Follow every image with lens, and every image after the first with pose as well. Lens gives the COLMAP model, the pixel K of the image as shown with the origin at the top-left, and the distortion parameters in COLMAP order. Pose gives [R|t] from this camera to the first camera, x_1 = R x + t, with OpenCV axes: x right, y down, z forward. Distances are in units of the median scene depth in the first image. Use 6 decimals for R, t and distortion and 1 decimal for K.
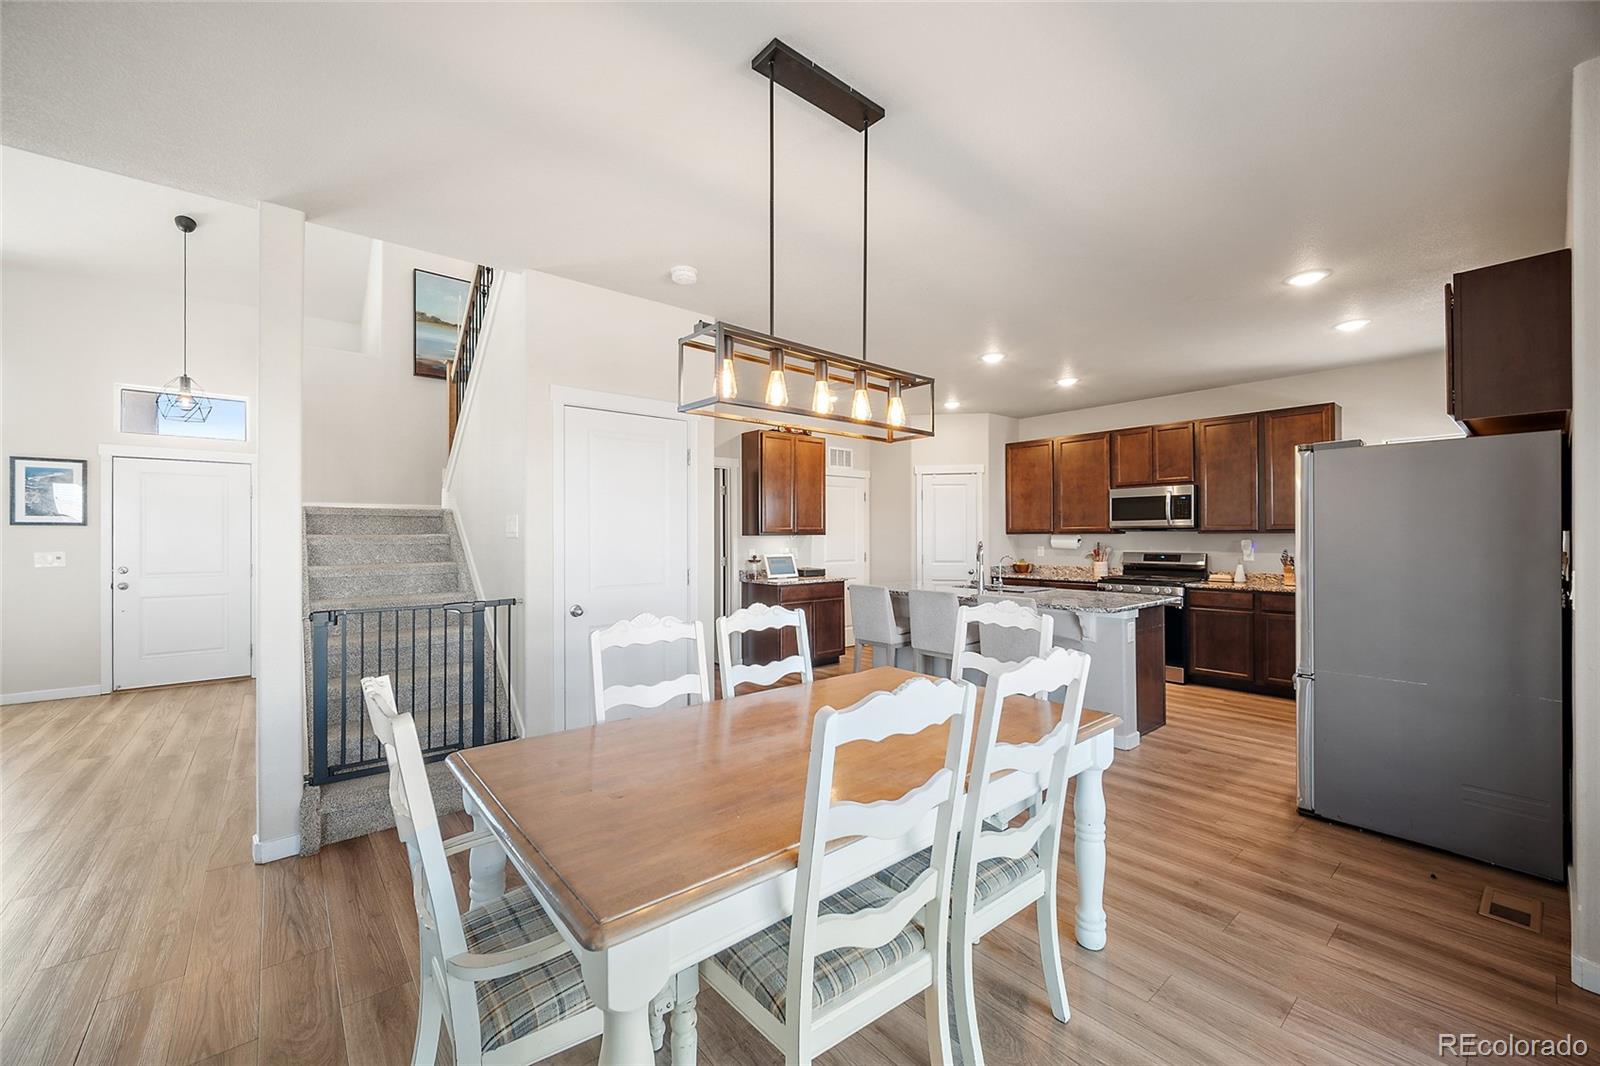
lens RADIAL K [[627.8, 0, 790.9], [0, 627.8, 538.8], [0, 0, 1]] dist [-0.004862, 0.000697]
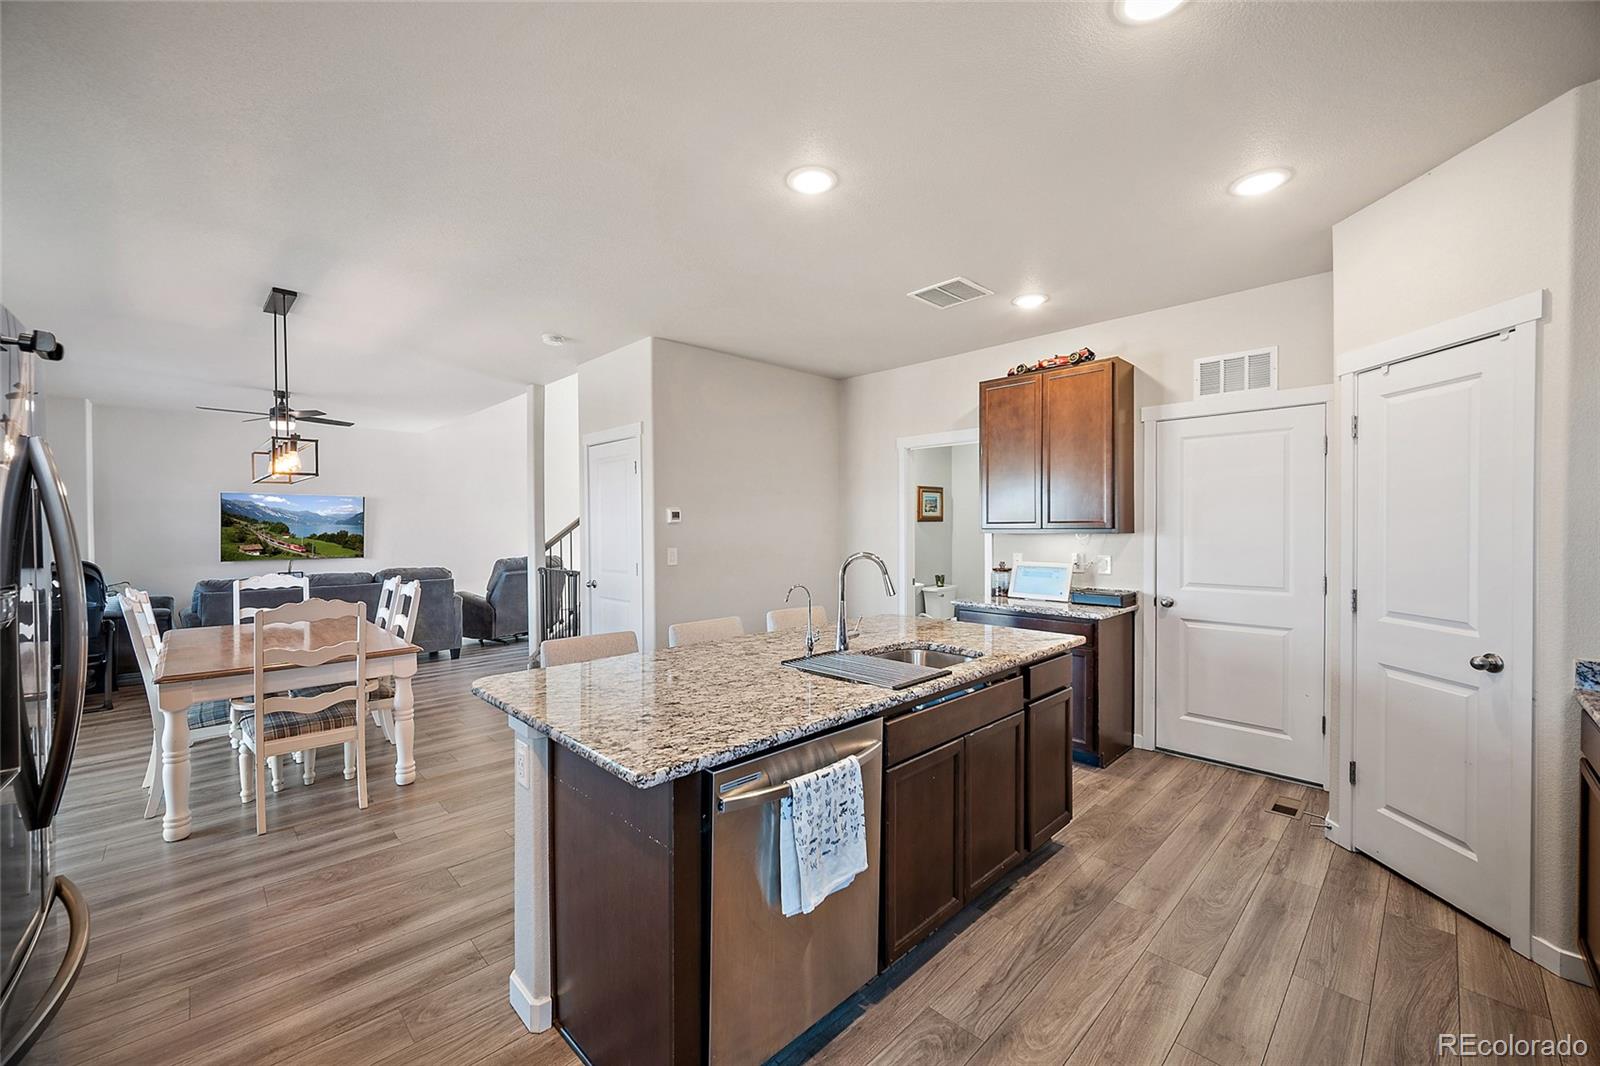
lens RADIAL K [[627.8, 0, 790.9], [0, 627.8, 538.8], [0, 0, 1]] dist [-0.004862, 0.000697]
pose [[0.079848, 0.024081, -0.996516, 0.661462], [-0.002118, 0.999710, 0.023988, -0.015544], [0.996805, 0.000195, 0.079876, 0.762319]]
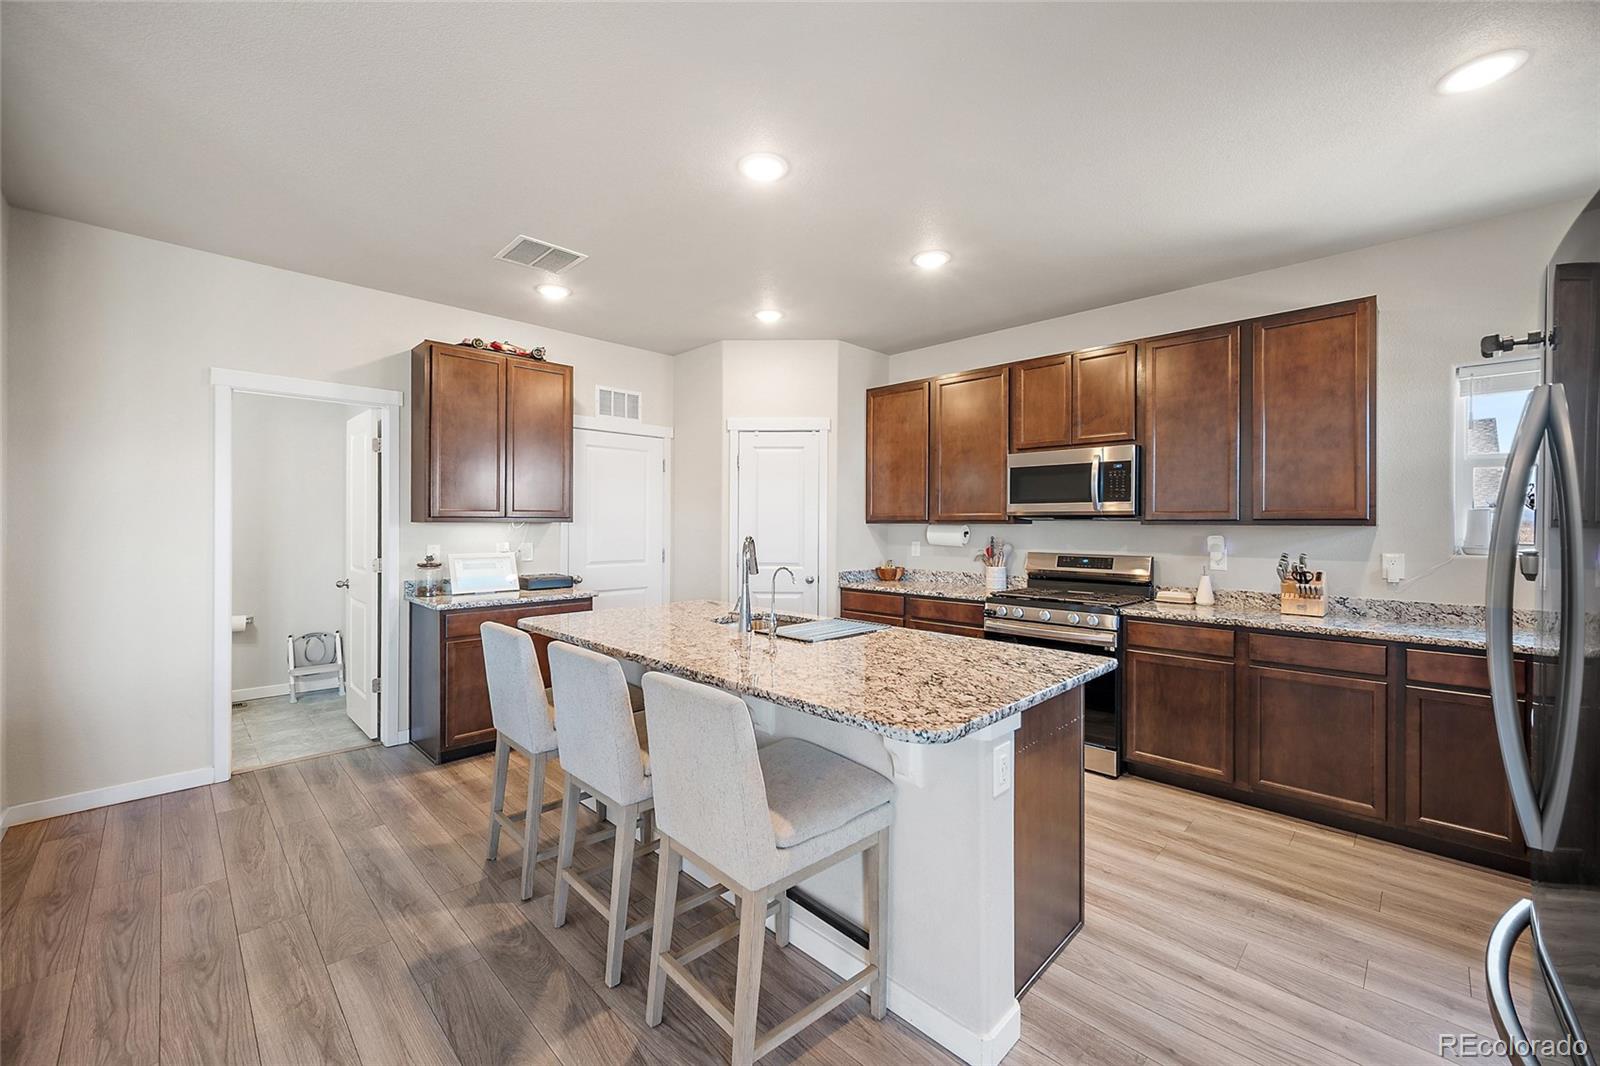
lens RADIAL K [[644.3, 0, 787.5], [0, 644.3, 533.4], [0, 0, 1]] dist [0.002024, 0.000420]
pose [[0.995332, 0.006245, 0.096305, 0.233324], [-0.007335, 0.999913, 0.010967, -0.004063], [-0.096228, -0.011622, 0.995291, 0.385732]]
